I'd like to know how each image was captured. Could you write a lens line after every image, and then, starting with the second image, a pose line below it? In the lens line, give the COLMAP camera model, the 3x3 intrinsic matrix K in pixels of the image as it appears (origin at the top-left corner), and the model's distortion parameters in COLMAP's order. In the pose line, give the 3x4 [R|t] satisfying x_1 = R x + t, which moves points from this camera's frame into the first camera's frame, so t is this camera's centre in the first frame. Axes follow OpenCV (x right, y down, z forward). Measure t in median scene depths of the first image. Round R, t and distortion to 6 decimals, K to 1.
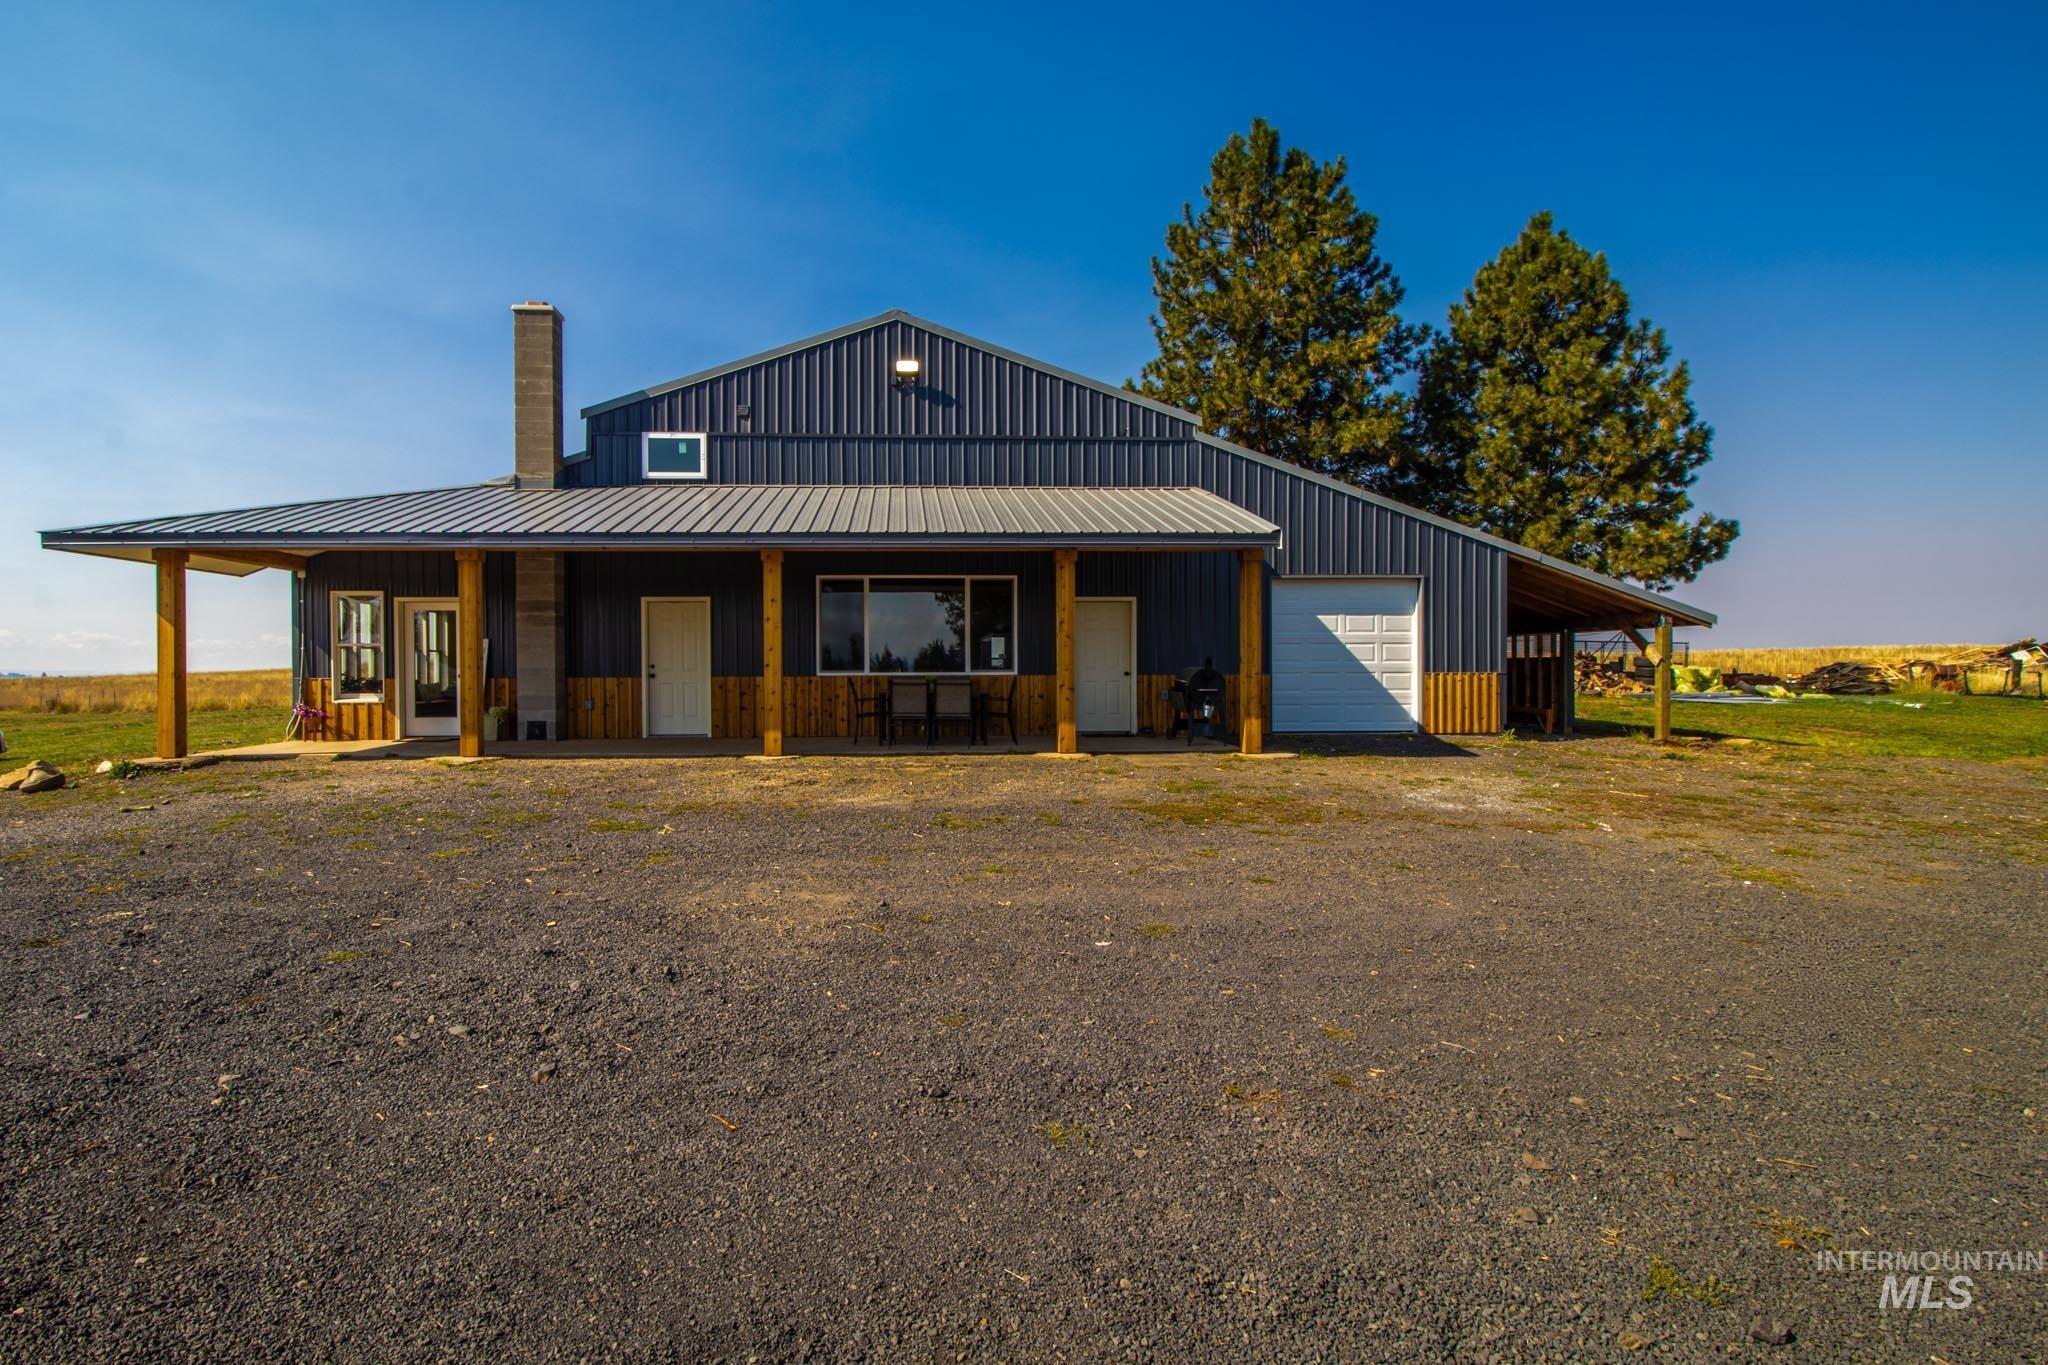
lens RADIAL K [[946.6, 0, 1024.0], [0, 946.6, 682.5], [0, 0, 1]] dist [-0.001583, -0.000434]
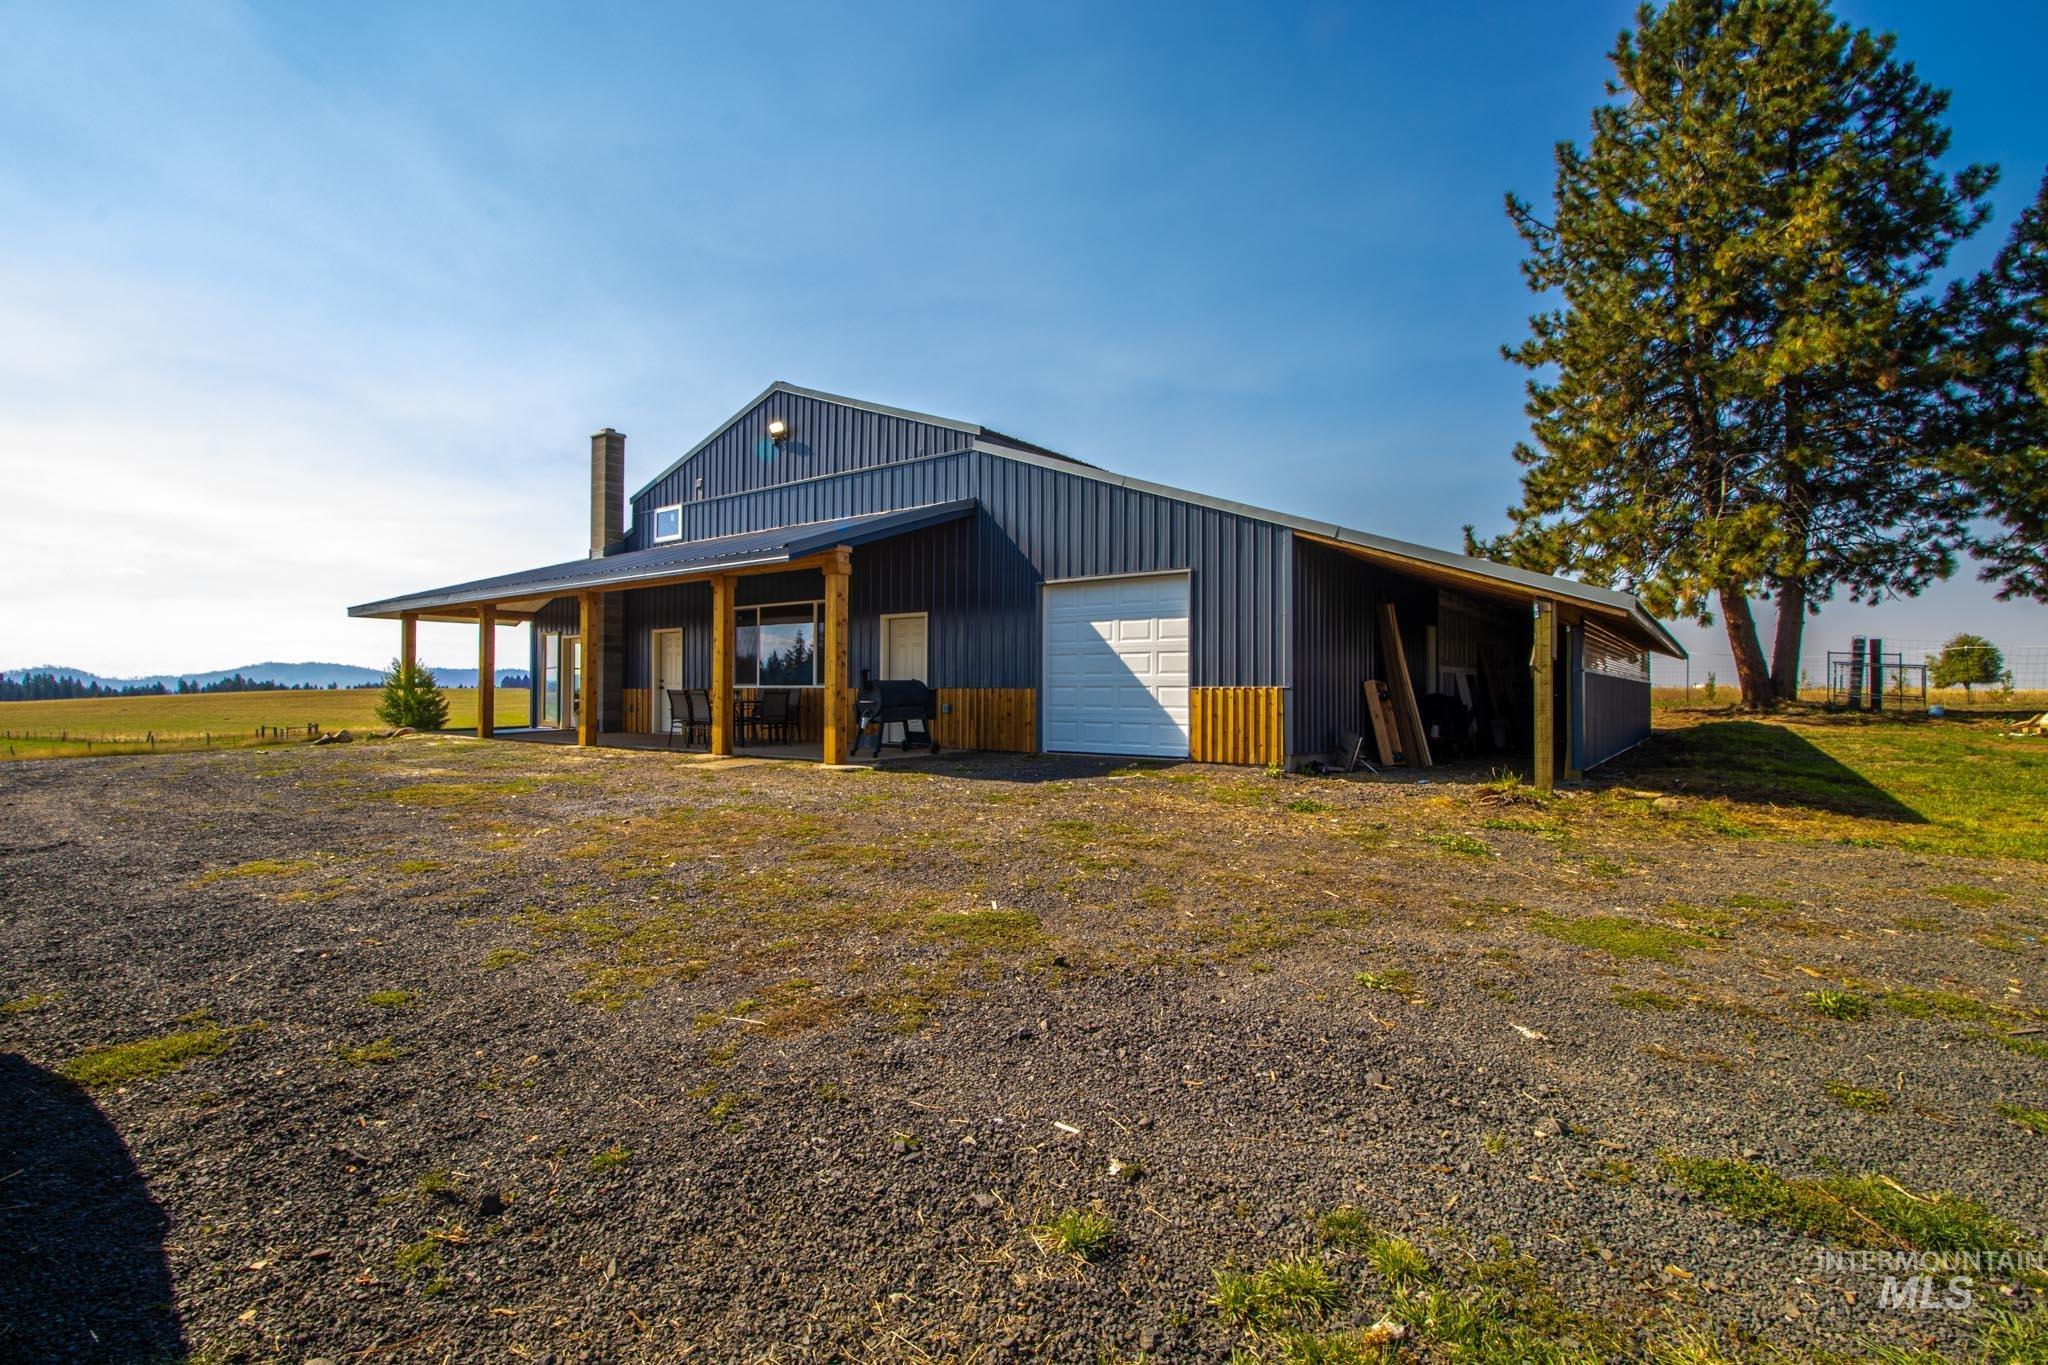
lens RADIAL K [[946.6, 0, 1024.0], [0, 946.6, 682.5], [0, 0, 1]] dist [-0.001583, -0.000434]
pose [[0.779041, -0.003328, -0.626964, 0.832024], [-0.026739, 0.998900, -0.038527, 0.021699], [0.626402, 0.046779, 0.778095, 0.277224]]
